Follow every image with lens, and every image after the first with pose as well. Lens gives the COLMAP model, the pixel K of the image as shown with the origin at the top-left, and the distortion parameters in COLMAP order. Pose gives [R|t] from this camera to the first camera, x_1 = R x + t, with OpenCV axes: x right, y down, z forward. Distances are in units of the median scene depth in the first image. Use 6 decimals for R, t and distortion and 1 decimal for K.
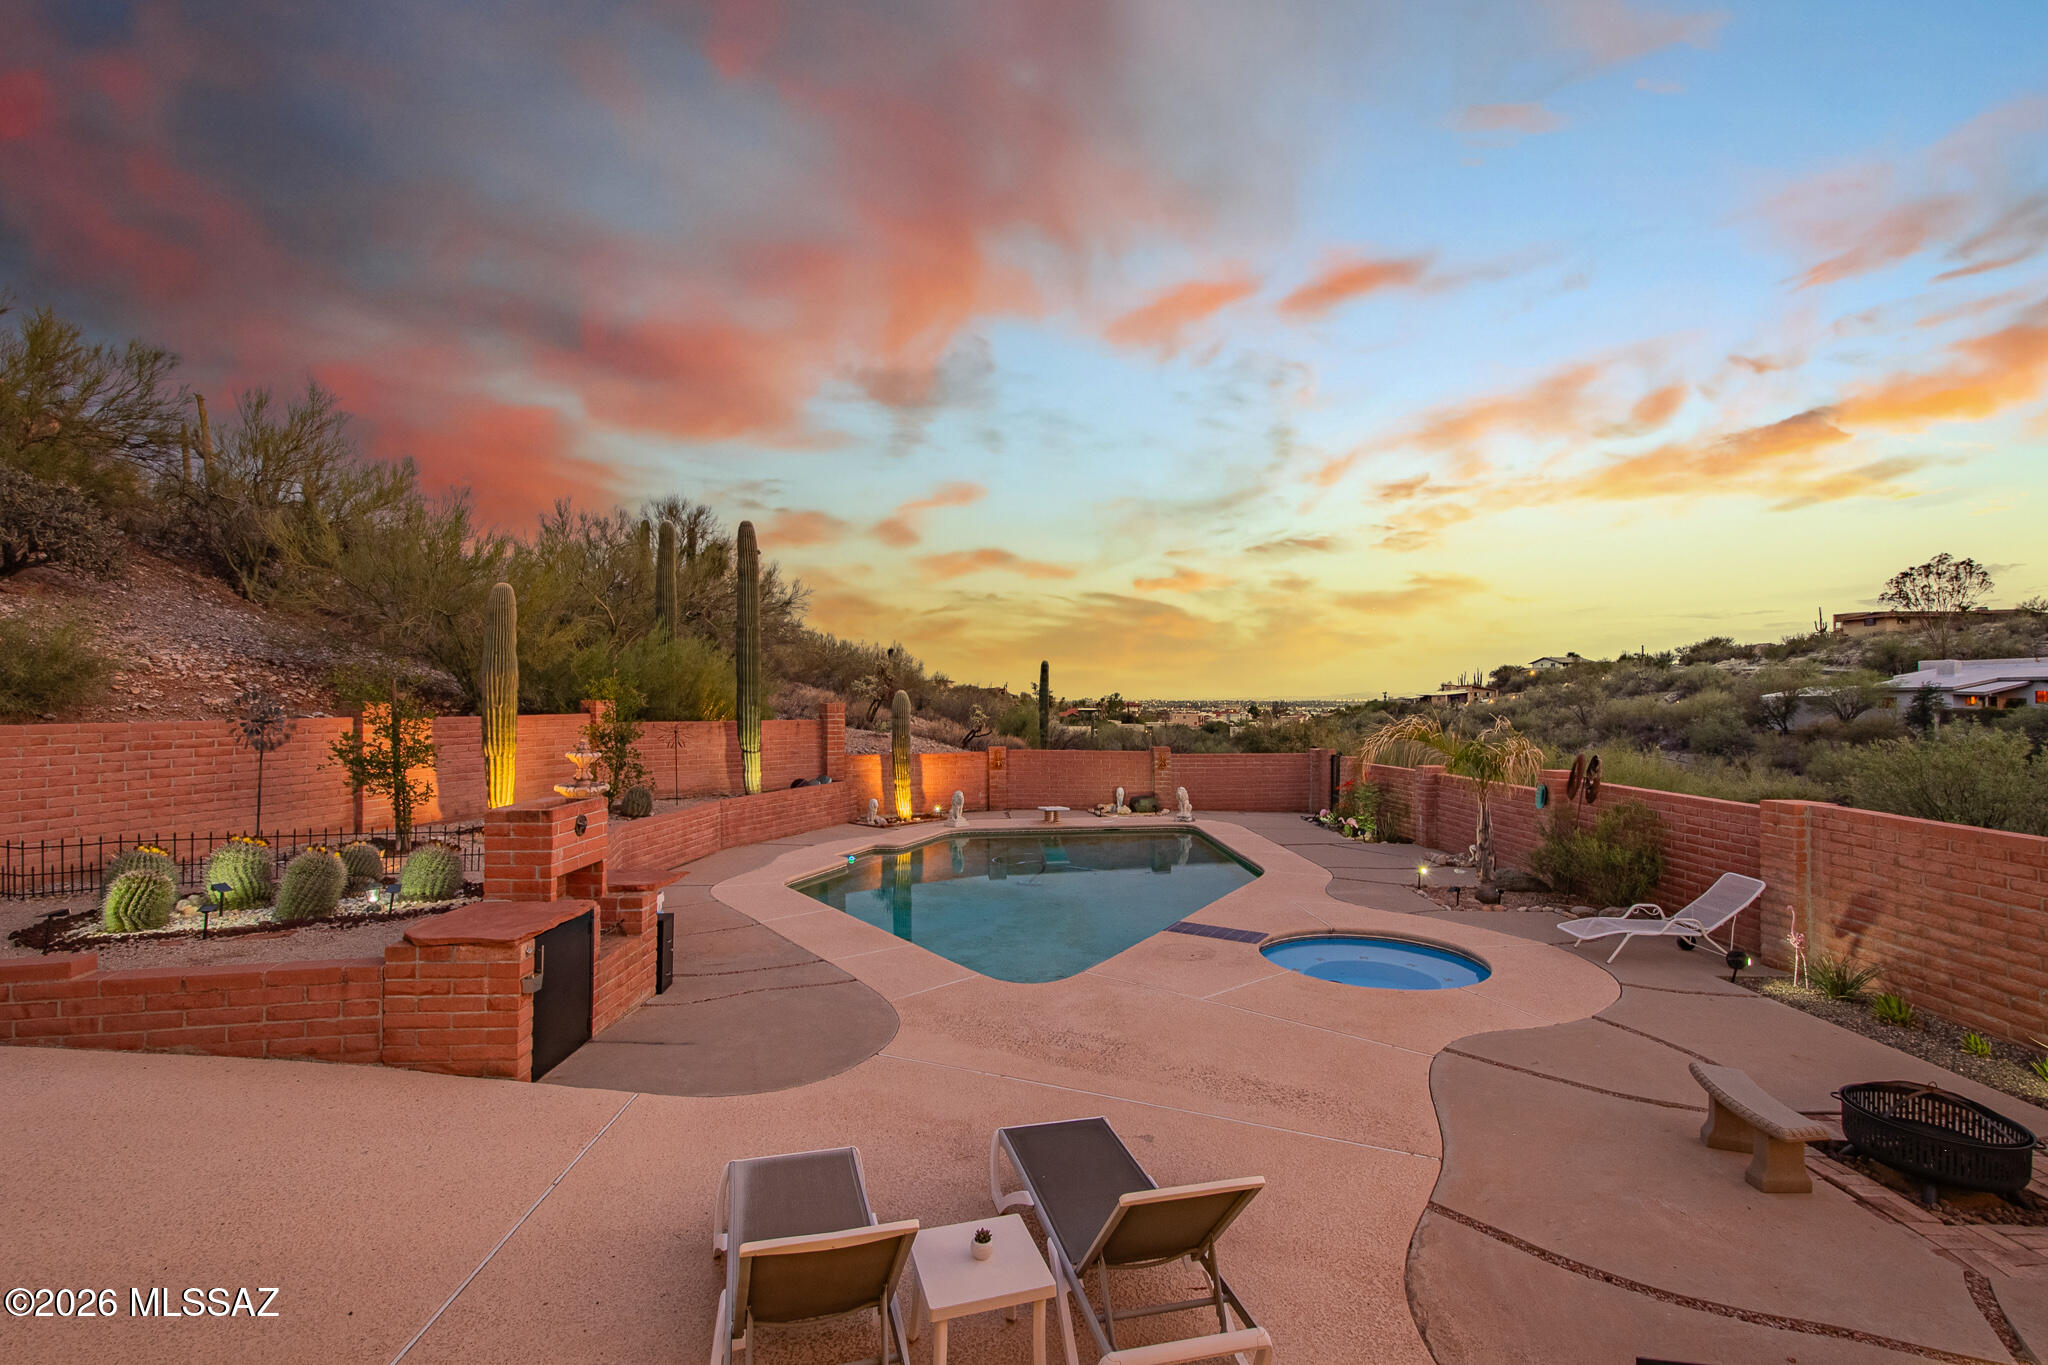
lens RADIAL K [[889.7, 0, 1053.6], [0, 889.7, 707.3], [0, 0, 1]] dist [0.013462, -0.000801]
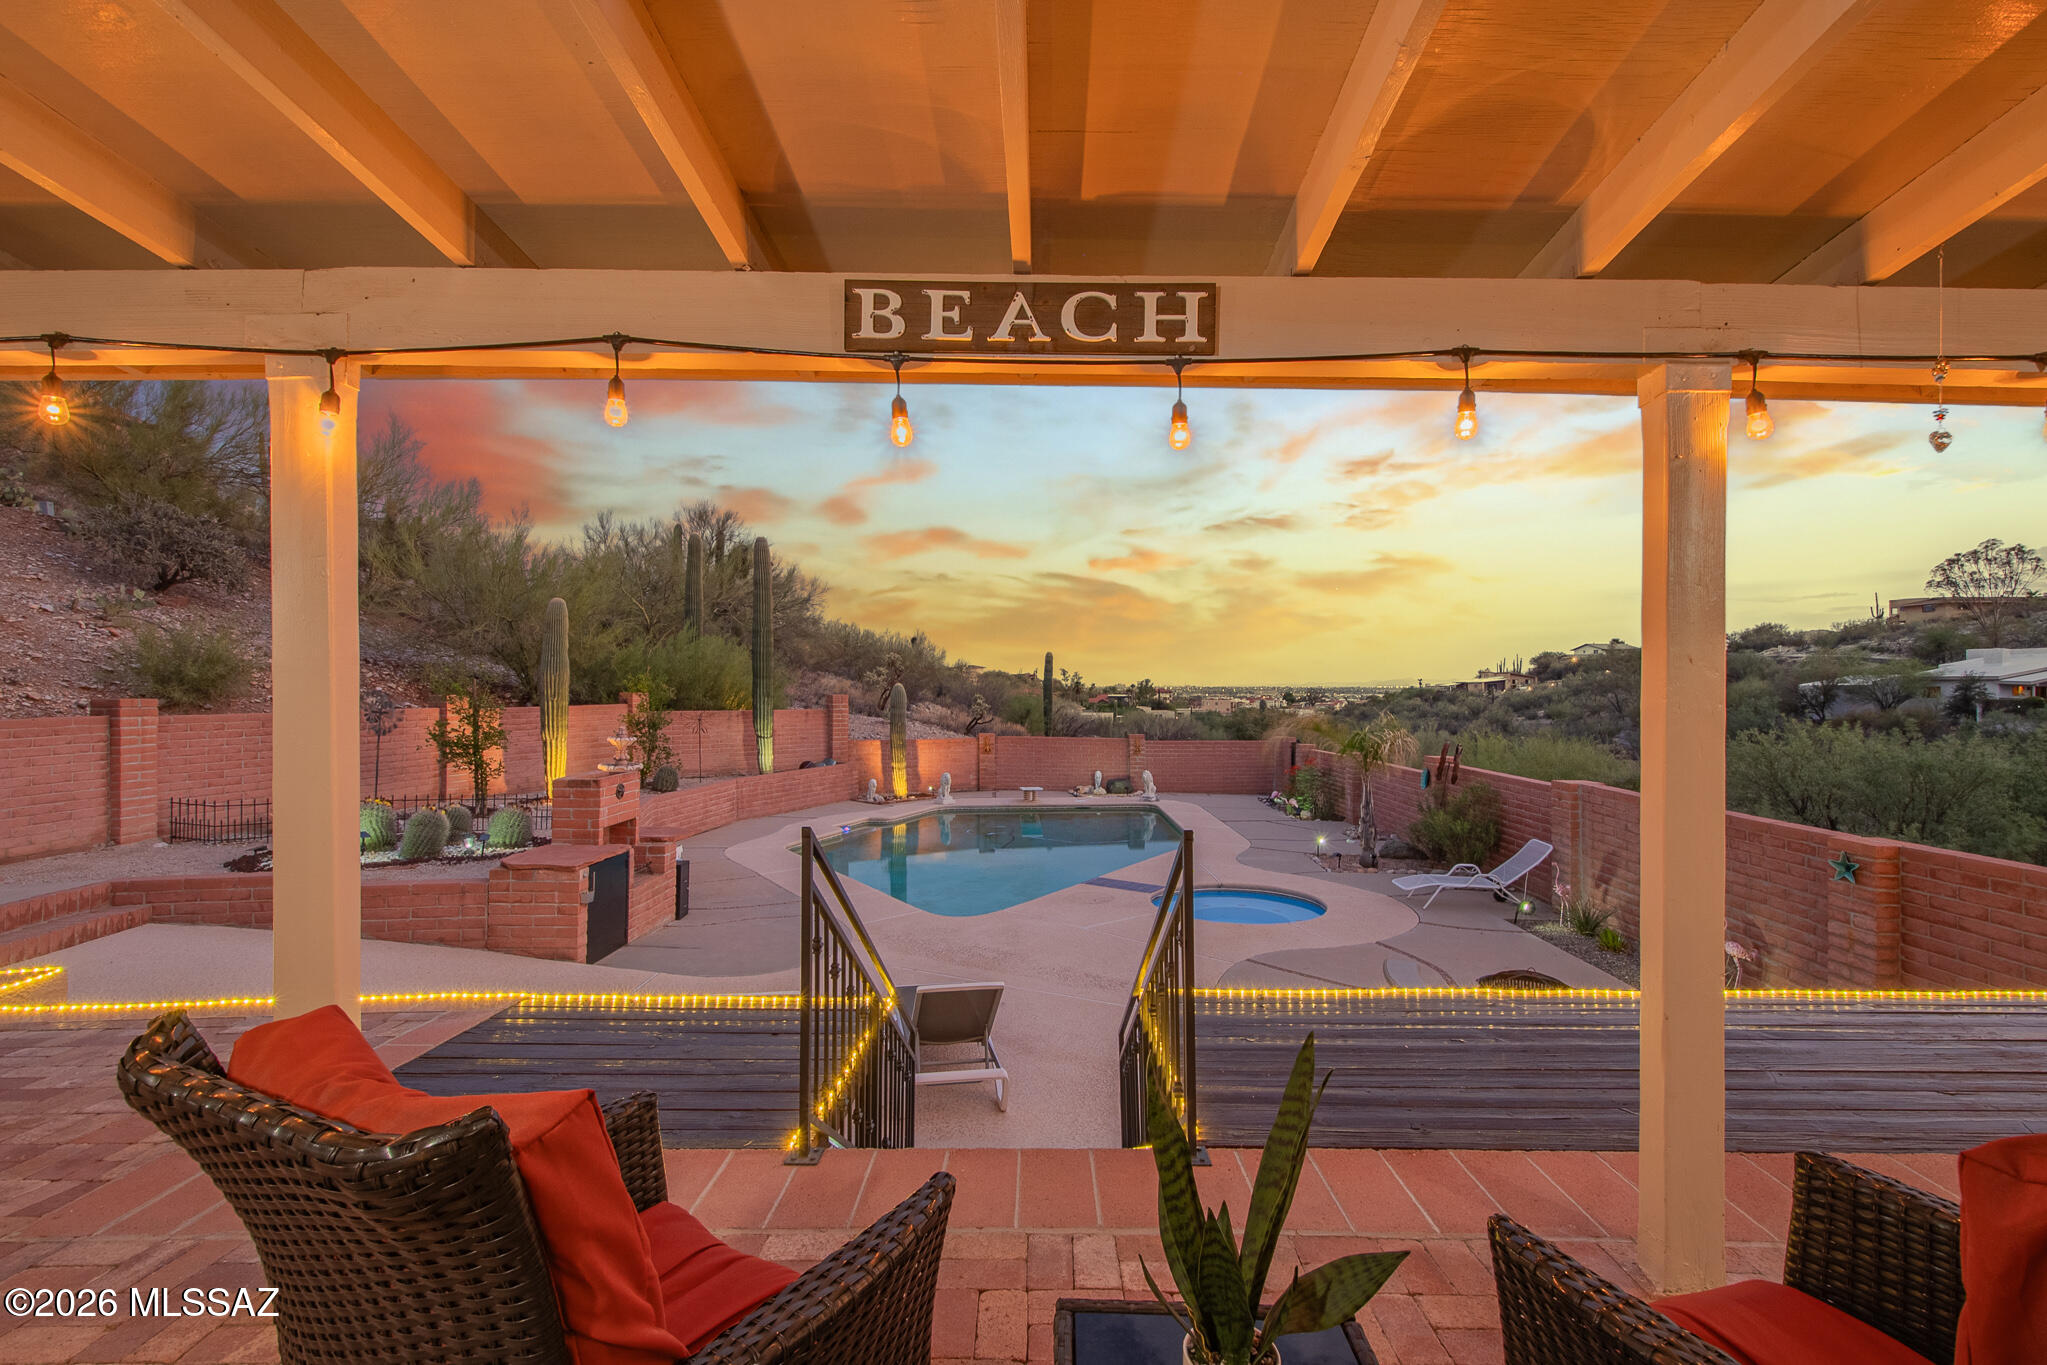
lens RADIAL K [[905.8, 0, 1061.4], [0, 905.8, 689.5], [0, 0, 1]] dist [0.014195, -0.000245]
pose [[0.999432, 0.003200, -0.033541, 0.077180], [-0.003309, 0.999989, -0.003191, -0.008479], [0.033530, 0.003300, 0.999432, -0.148272]]
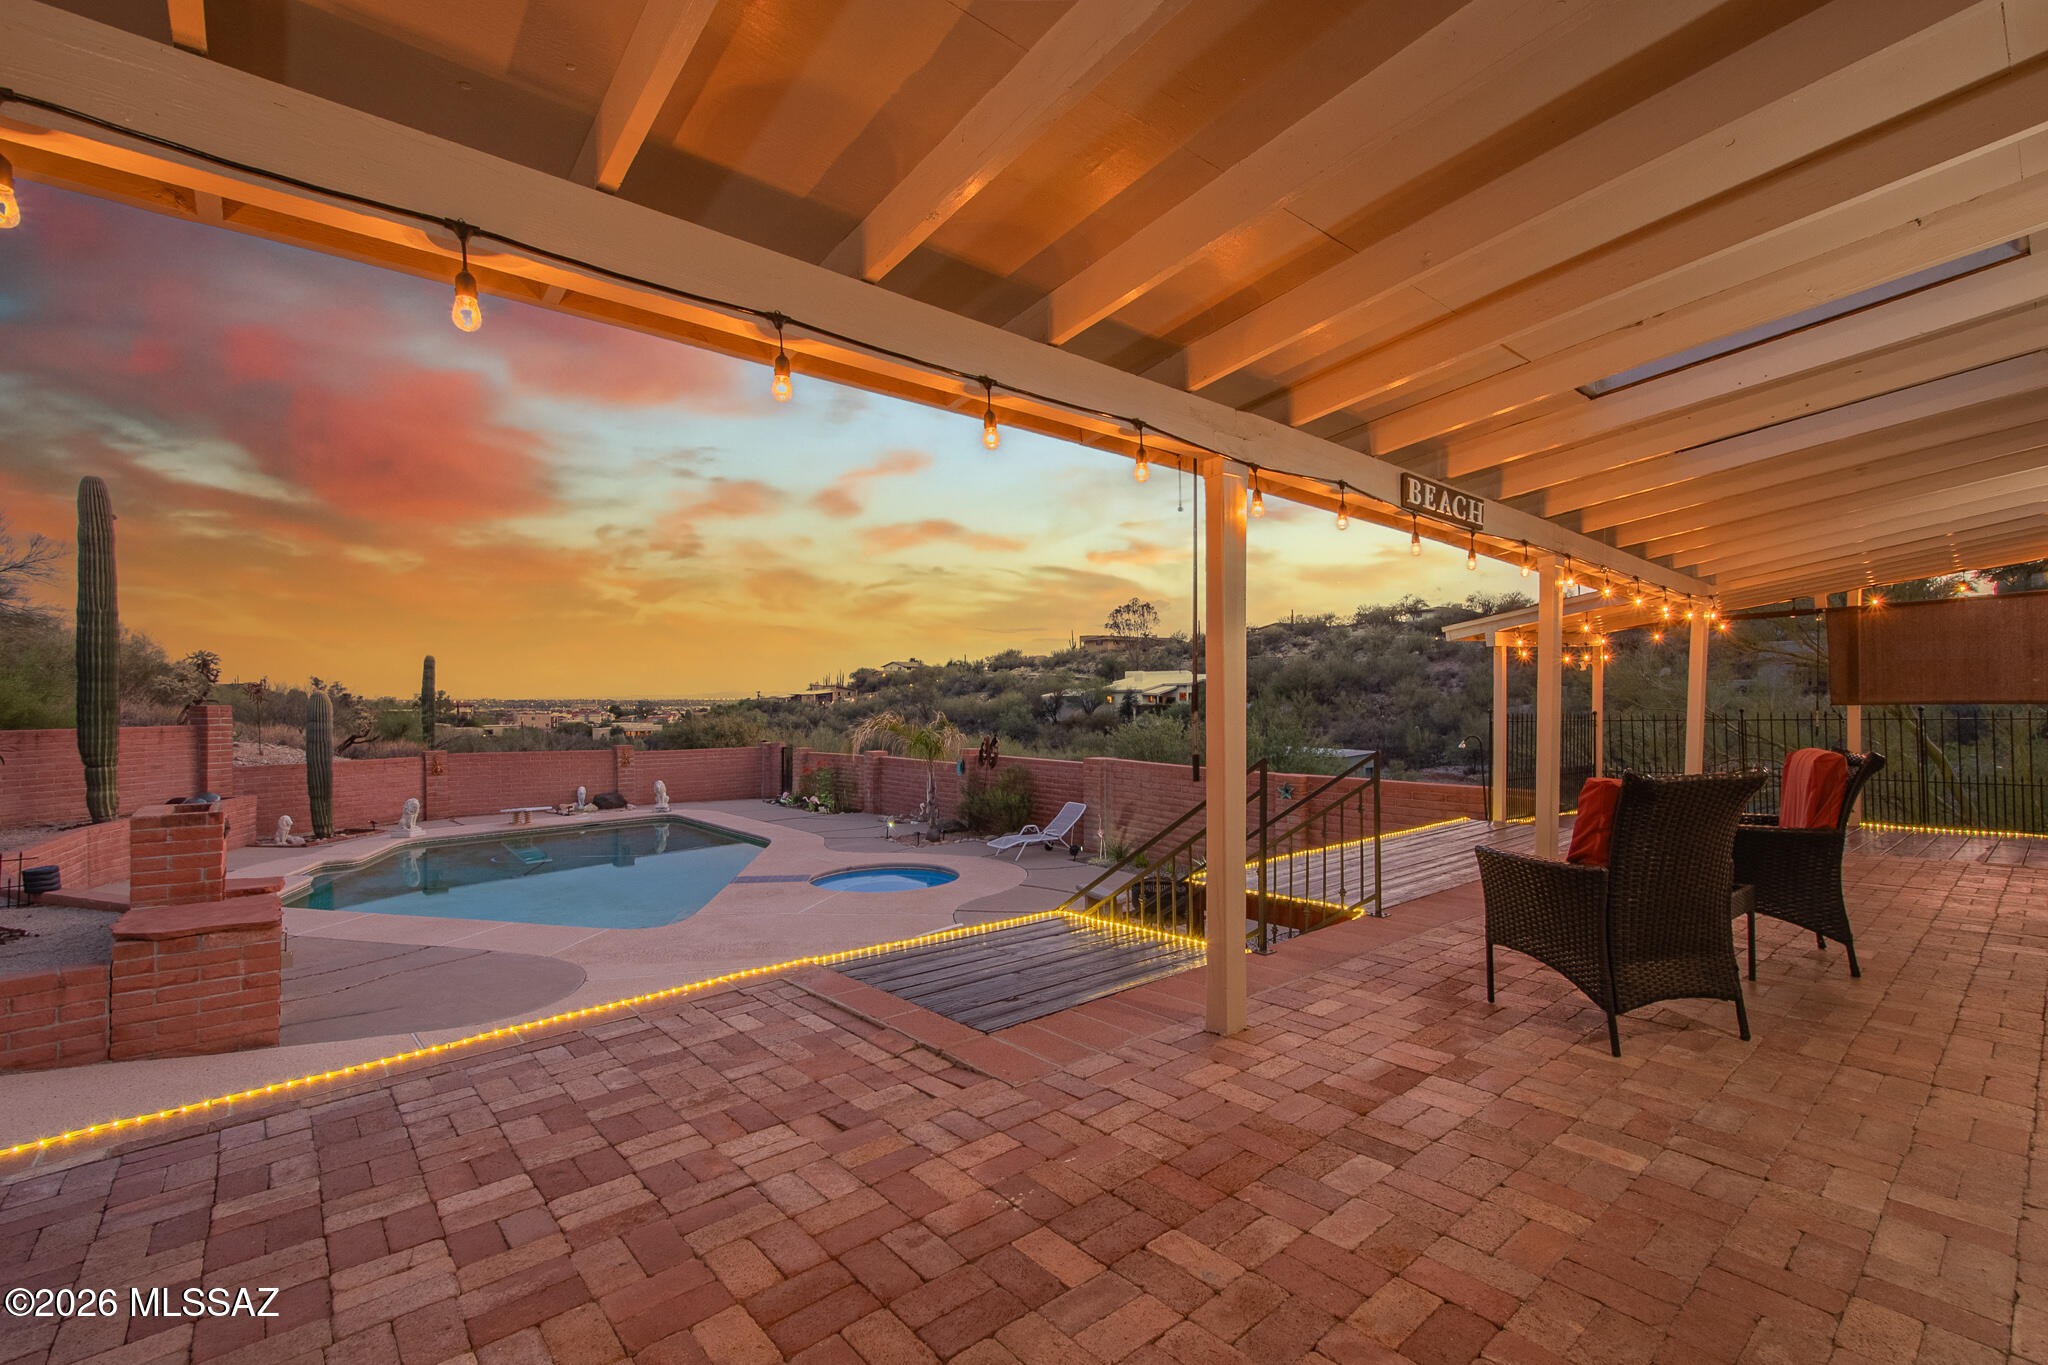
lens RADIAL K [[889.7, 0, 1053.6], [0, 889.7, 707.3], [0, 0, 1]] dist [0.013462, -0.000801]
pose [[0.772309, -0.007316, 0.635205, -0.183159], [0.006438, 0.999972, 0.003690, -0.001091], [-0.635215, 0.001239, 0.772334, -0.154553]]
